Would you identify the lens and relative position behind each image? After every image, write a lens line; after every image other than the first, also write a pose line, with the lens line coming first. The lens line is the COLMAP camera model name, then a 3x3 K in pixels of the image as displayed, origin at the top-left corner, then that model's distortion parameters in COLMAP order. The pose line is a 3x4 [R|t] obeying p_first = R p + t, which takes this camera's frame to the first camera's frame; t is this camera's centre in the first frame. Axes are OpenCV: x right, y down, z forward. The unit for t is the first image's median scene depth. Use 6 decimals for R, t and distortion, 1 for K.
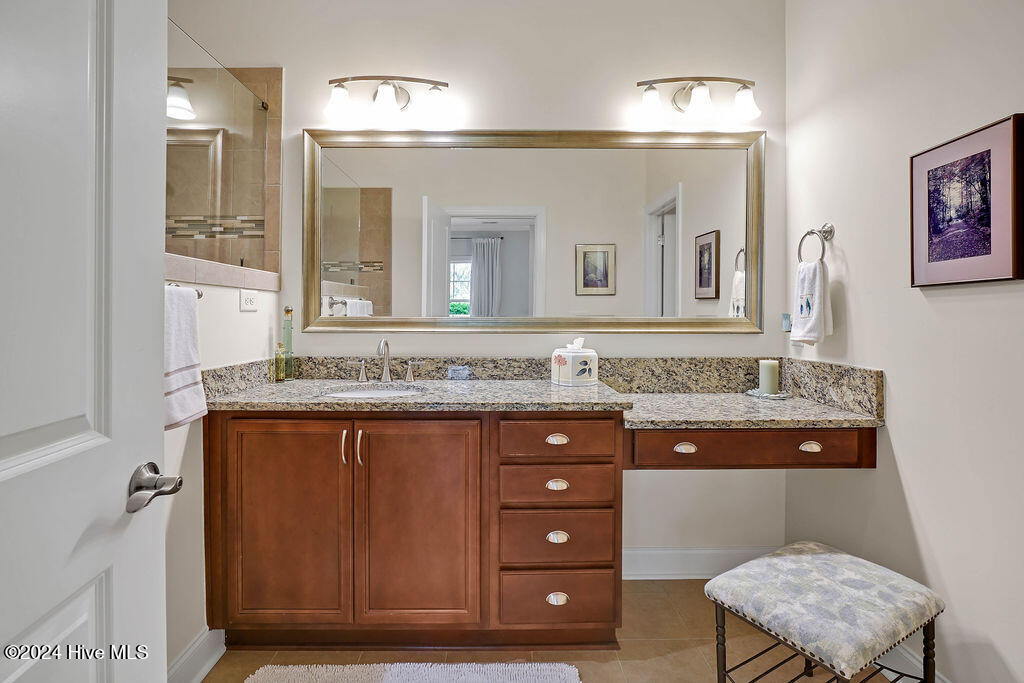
lens RADIAL K [[477.1, 0, 510.0], [0, 477.1, 321.7], [0, 0, 1]] dist [-0.022793, 0.010959]
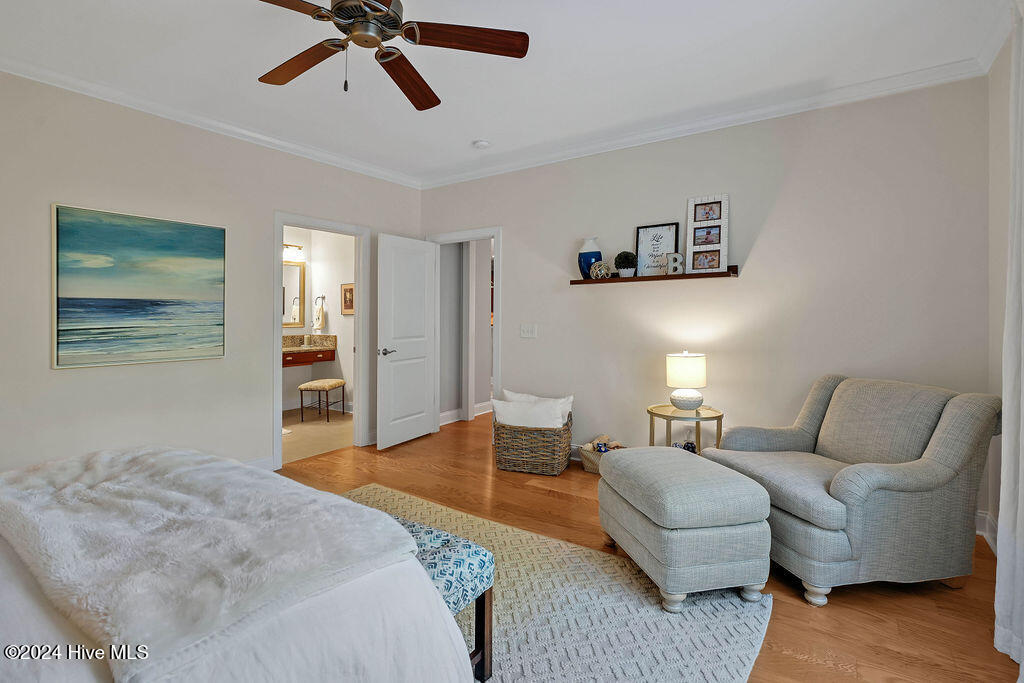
lens RADIAL K [[477.1, 0, 510.0], [0, 477.1, 321.7], [0, 0, 1]] dist [-0.022793, 0.010959]
pose [[0.567316, -0.002855, 0.823495, -1.276179], [0.006988, 0.999975, -0.001348, 0.002370], [-0.823470, 0.006519, 0.567322, -1.885781]]
